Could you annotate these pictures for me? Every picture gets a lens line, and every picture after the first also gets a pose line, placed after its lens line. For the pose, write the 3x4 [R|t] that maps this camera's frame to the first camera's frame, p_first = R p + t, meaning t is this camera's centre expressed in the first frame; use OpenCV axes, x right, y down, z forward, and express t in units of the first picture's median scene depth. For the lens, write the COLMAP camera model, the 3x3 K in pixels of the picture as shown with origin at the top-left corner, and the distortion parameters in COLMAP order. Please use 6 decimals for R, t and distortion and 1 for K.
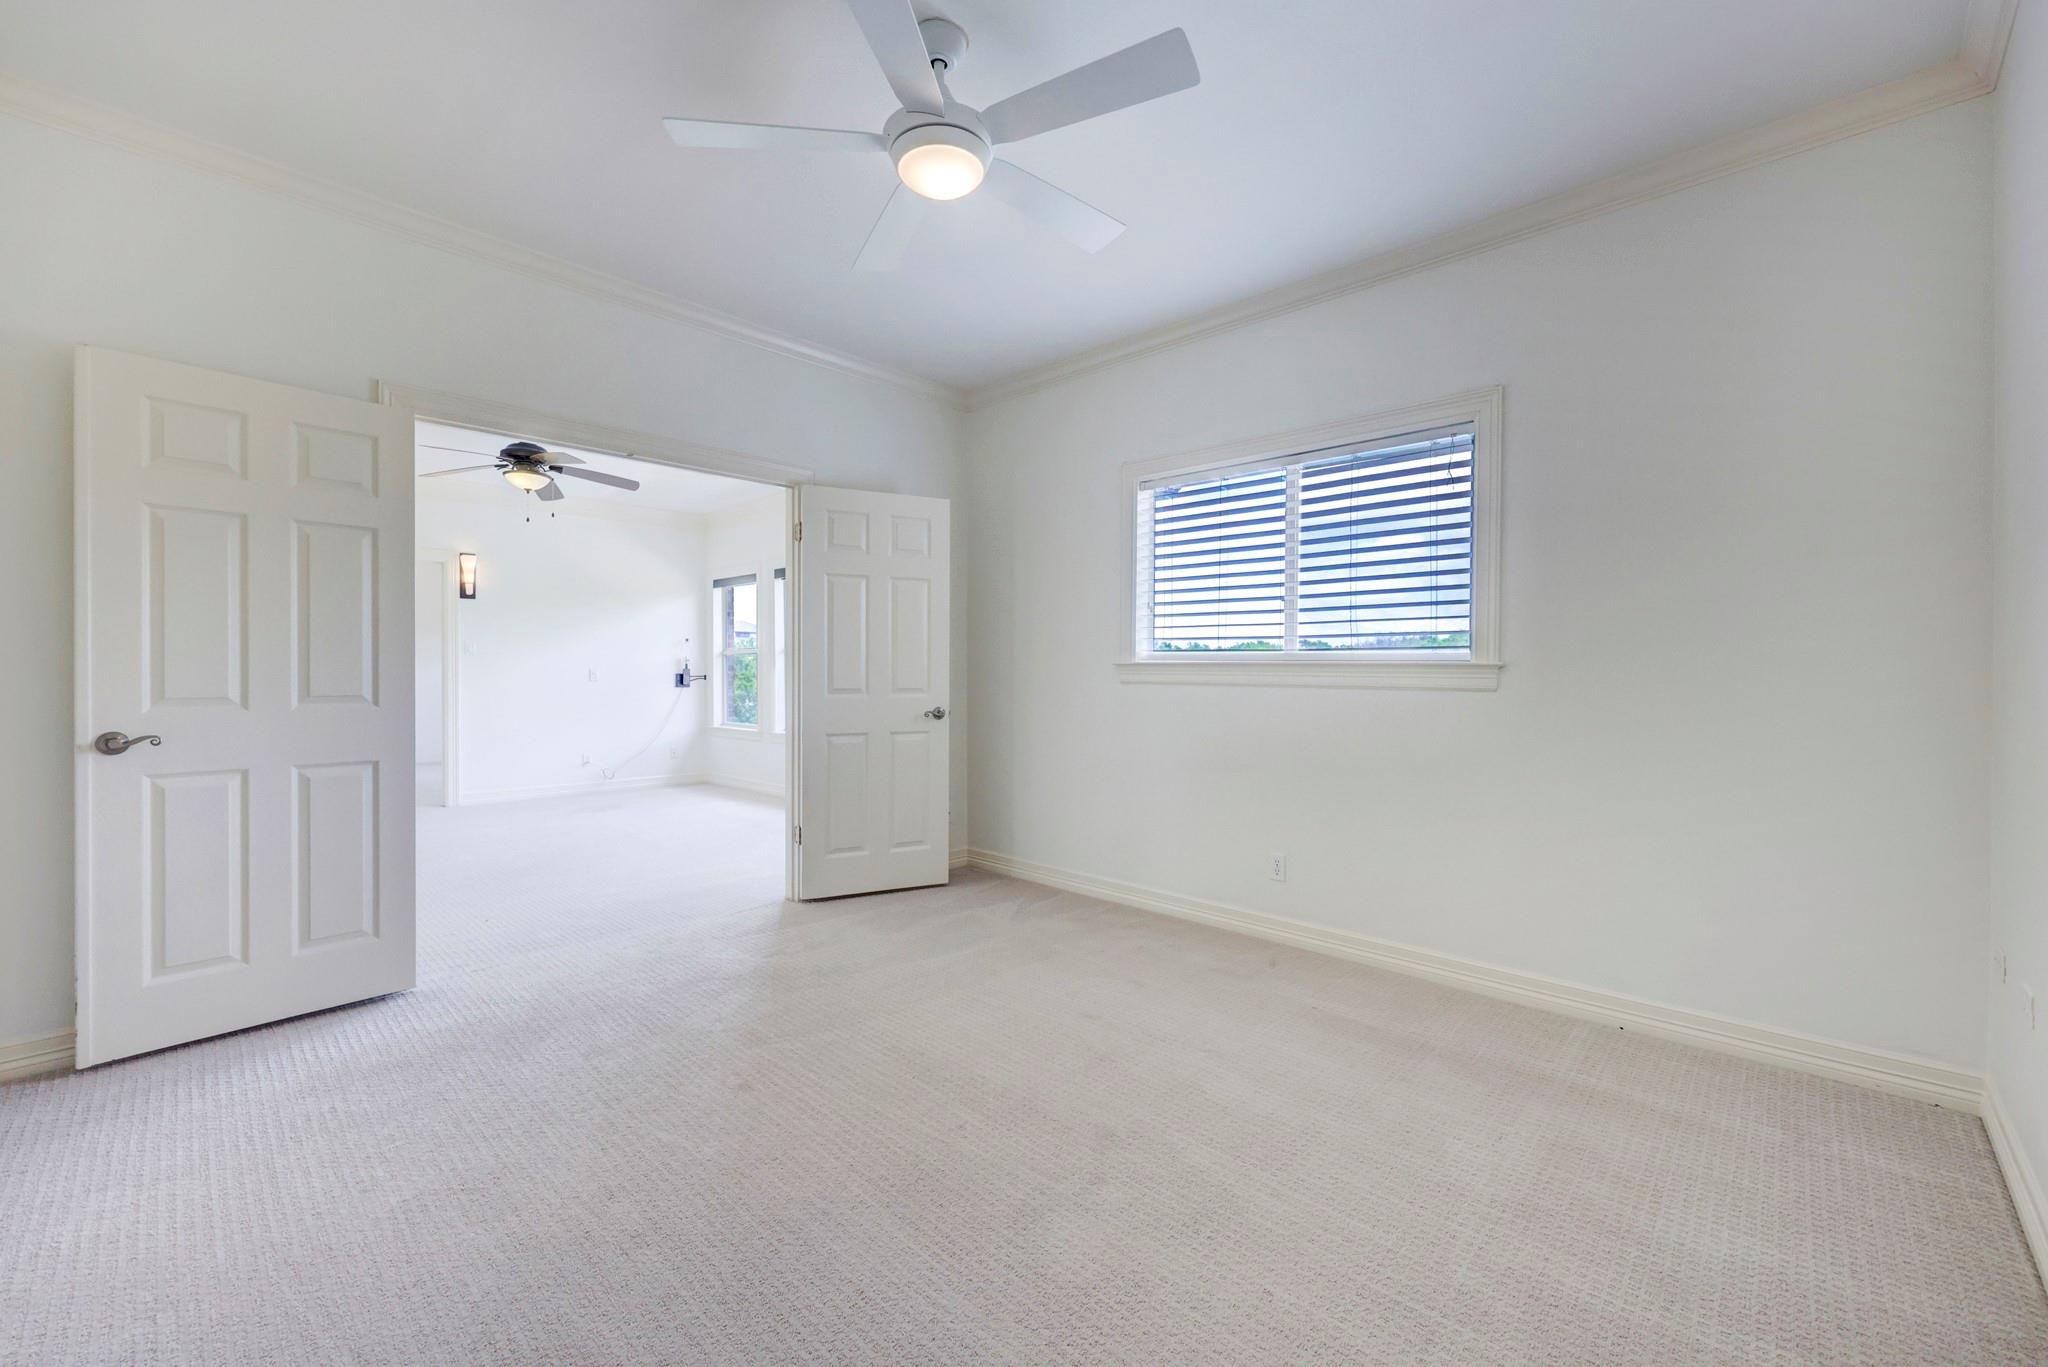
lens RADIAL K [[846.7, 0, 1013.0], [0, 846.7, 671.6], [0, 0, 1]] dist [0.003463, 0.000139]
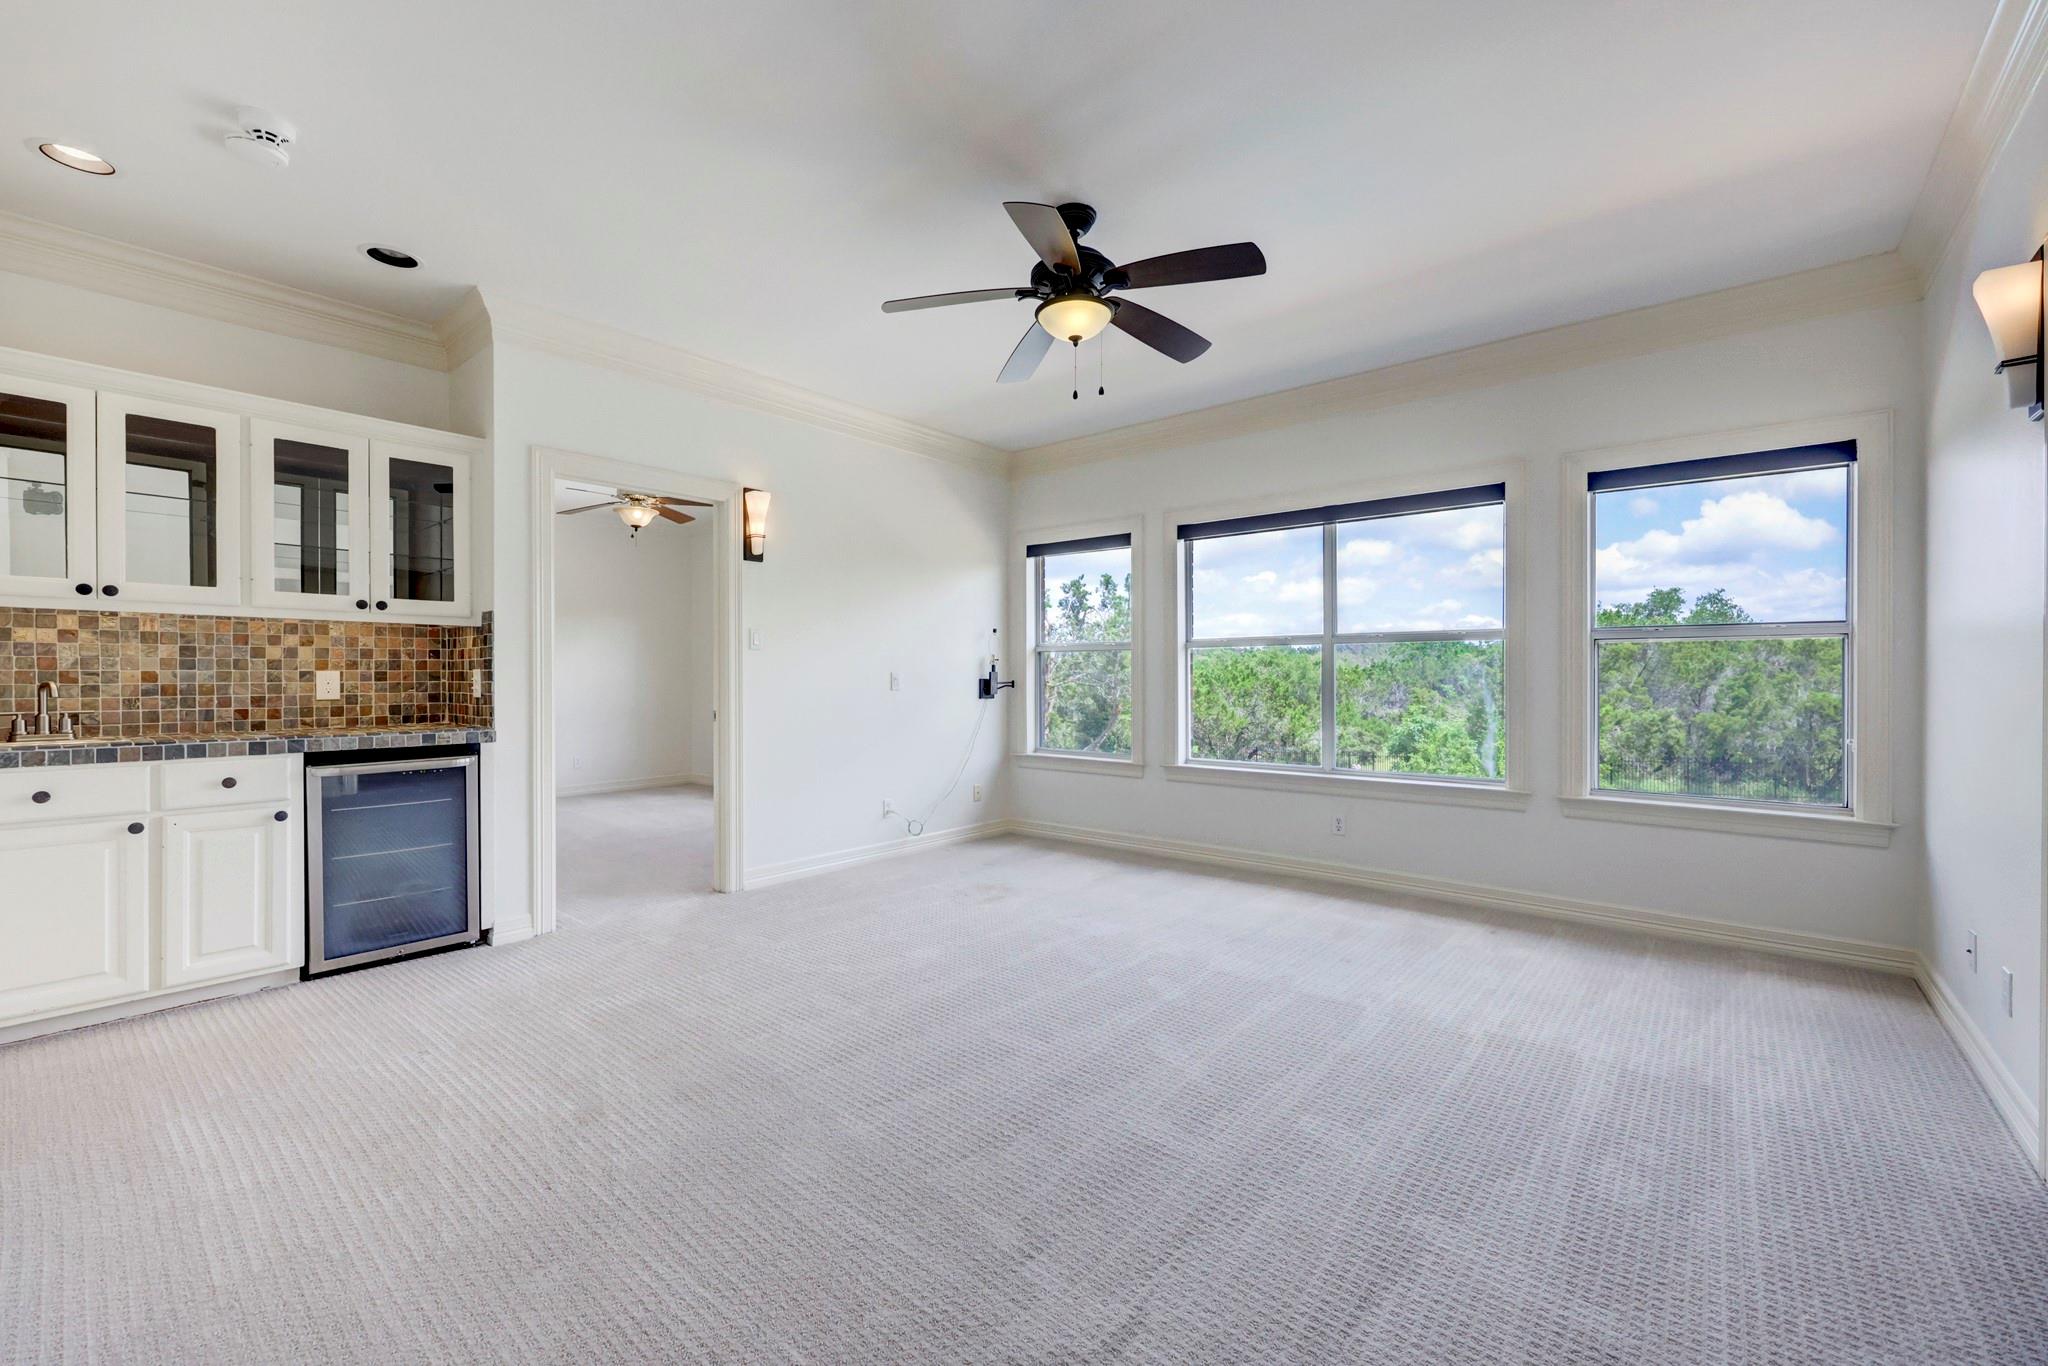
lens RADIAL K [[846.7, 0, 1018.3], [0, 846.7, 675.6], [0, 0, 1]] dist [0.003463, 0.000139]
pose [[0.997311, 0.000836, 0.073279, -0.672575], [-0.001153, 0.999990, 0.004286, -0.005490], [-0.073275, -0.004359, 0.997302, 0.487915]]
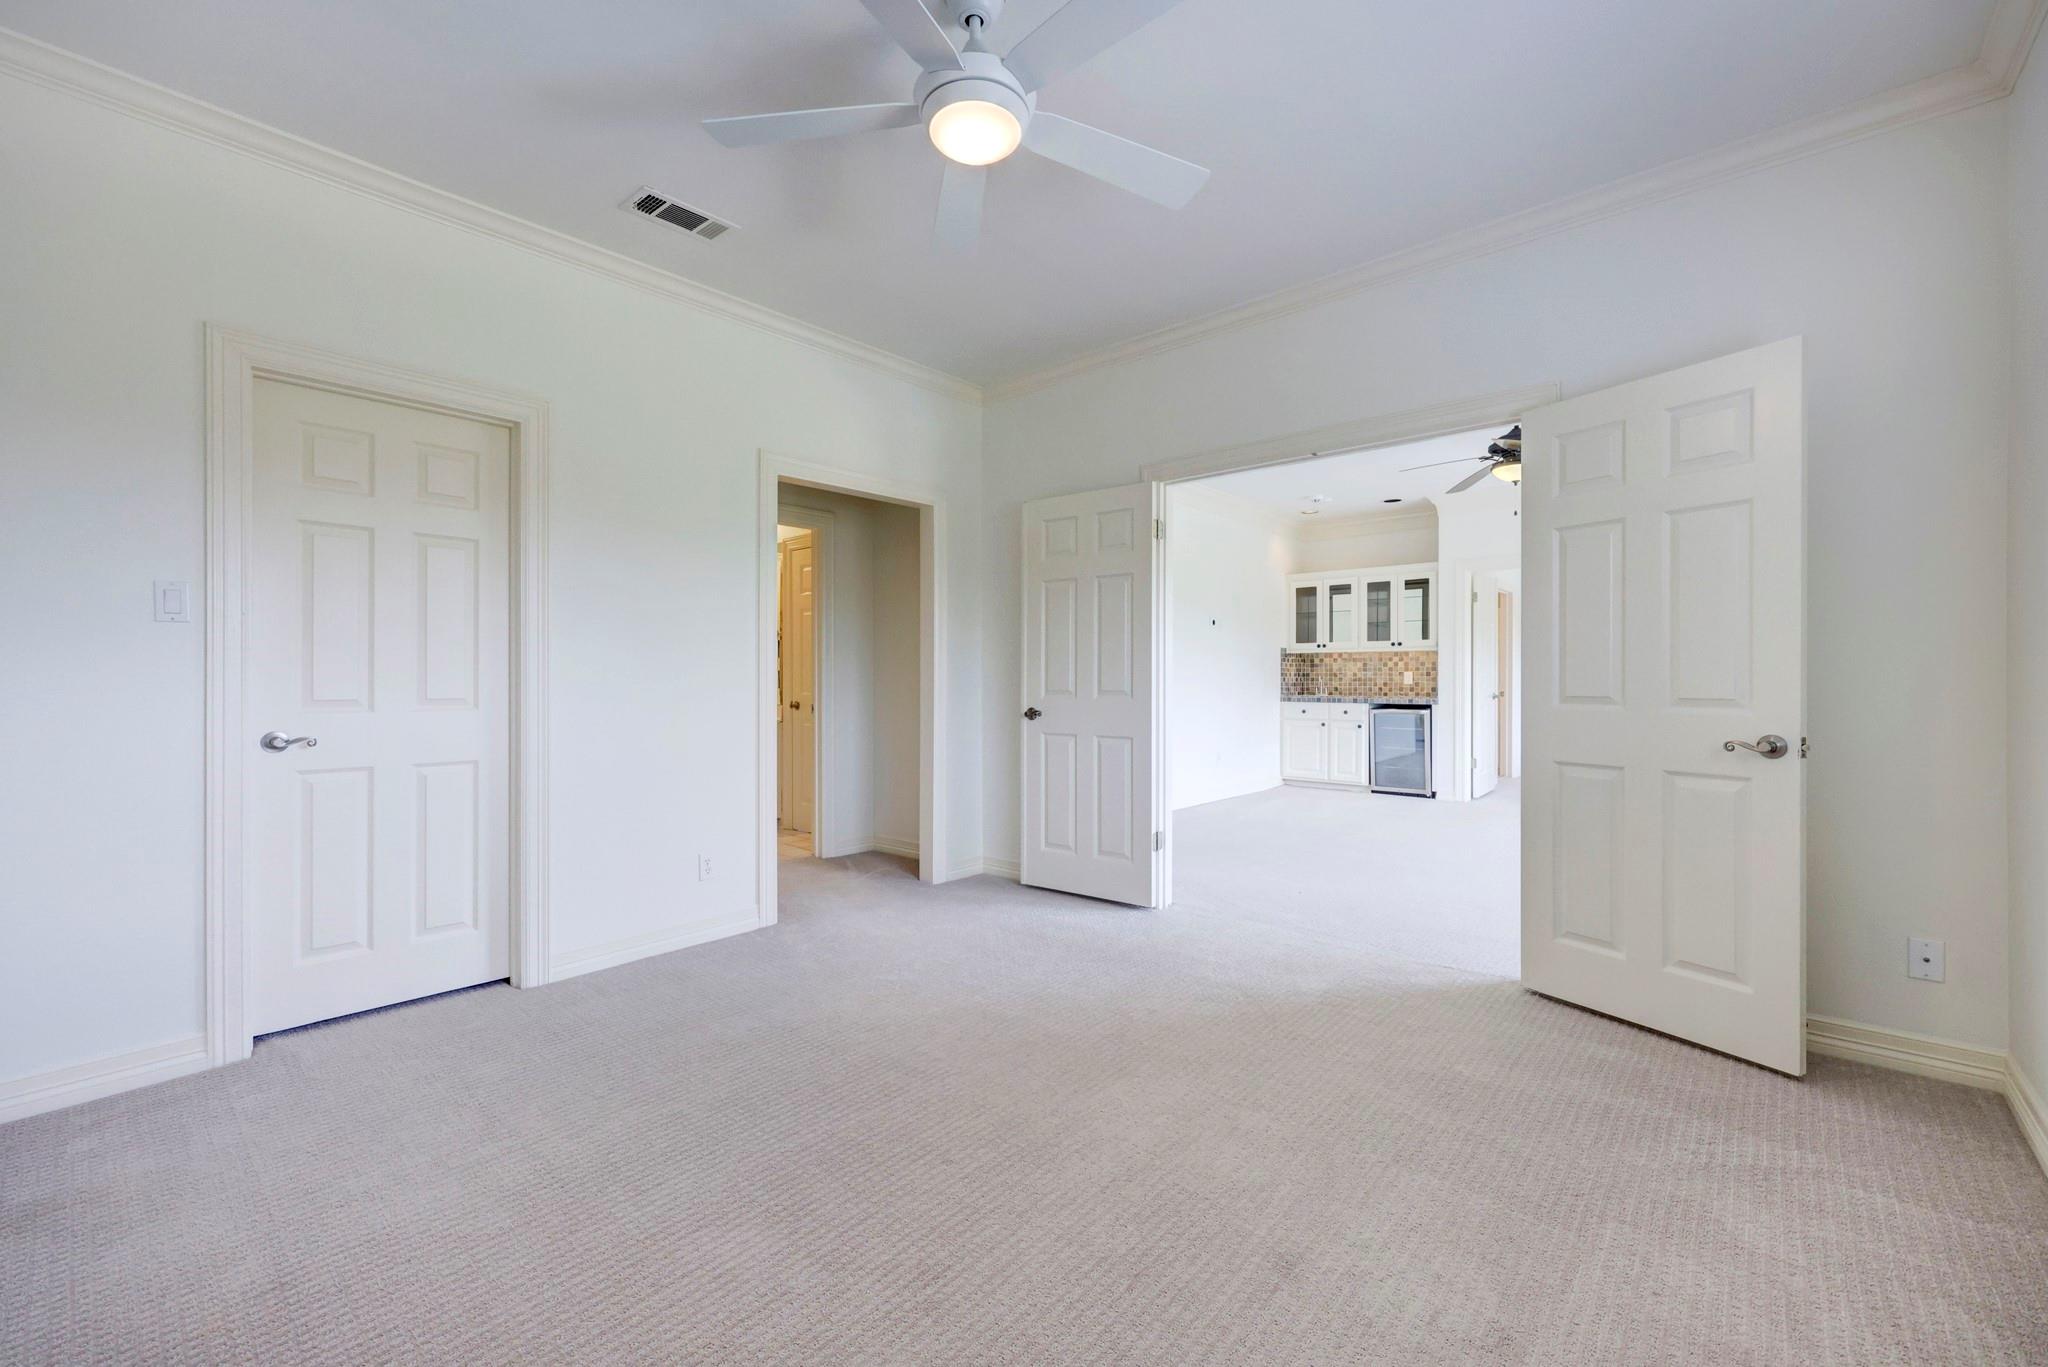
lens RADIAL K [[846.7, 0, 1023.5], [0, 846.7, 679.7], [0, 0, 1]] dist [0.003463, 0.000139]
pose [[0.029722, 0.000936, -0.999558, 0.376253], [0.004638, 0.999989, 0.001074, 0.004006], [0.999547, -0.004668, 0.029717, 0.448000]]
